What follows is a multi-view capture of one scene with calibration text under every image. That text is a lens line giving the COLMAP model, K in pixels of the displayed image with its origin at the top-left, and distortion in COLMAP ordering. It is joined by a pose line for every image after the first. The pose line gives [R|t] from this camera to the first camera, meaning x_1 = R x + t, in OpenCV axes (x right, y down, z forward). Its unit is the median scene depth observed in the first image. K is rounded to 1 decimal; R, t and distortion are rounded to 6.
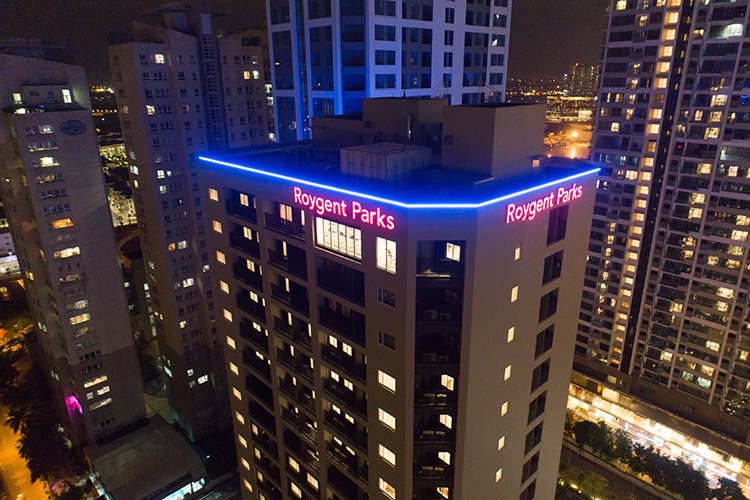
lens RADIAL K [[504.2, 0, 374.1], [0, 504.2, 248.5], [0, 0, 1]] dist [-0.003313, 0.002428]
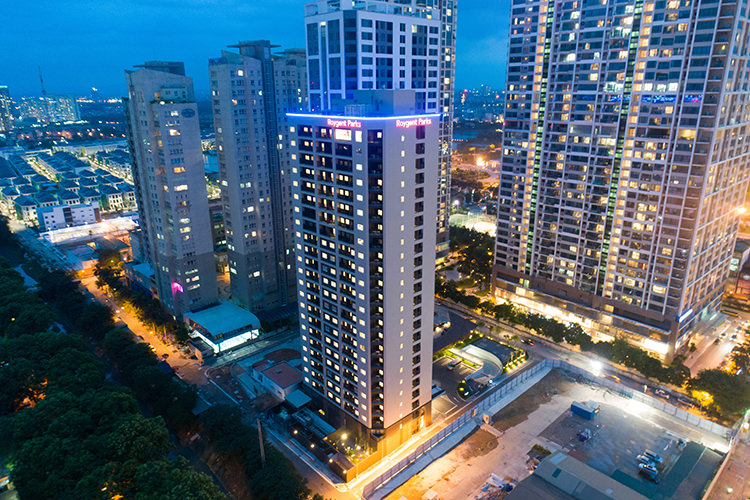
lens RADIAL K [[504.2, 0, 373.7], [0, 504.2, 247.6], [0, 0, 1]] dist [-0.003313, 0.002428]
pose [[0.999954, 0.004333, -0.008564, 0.051044], [-0.004528, 0.999728, -0.022895, 0.267760], [0.008462, 0.022932, 0.999701, -0.732065]]
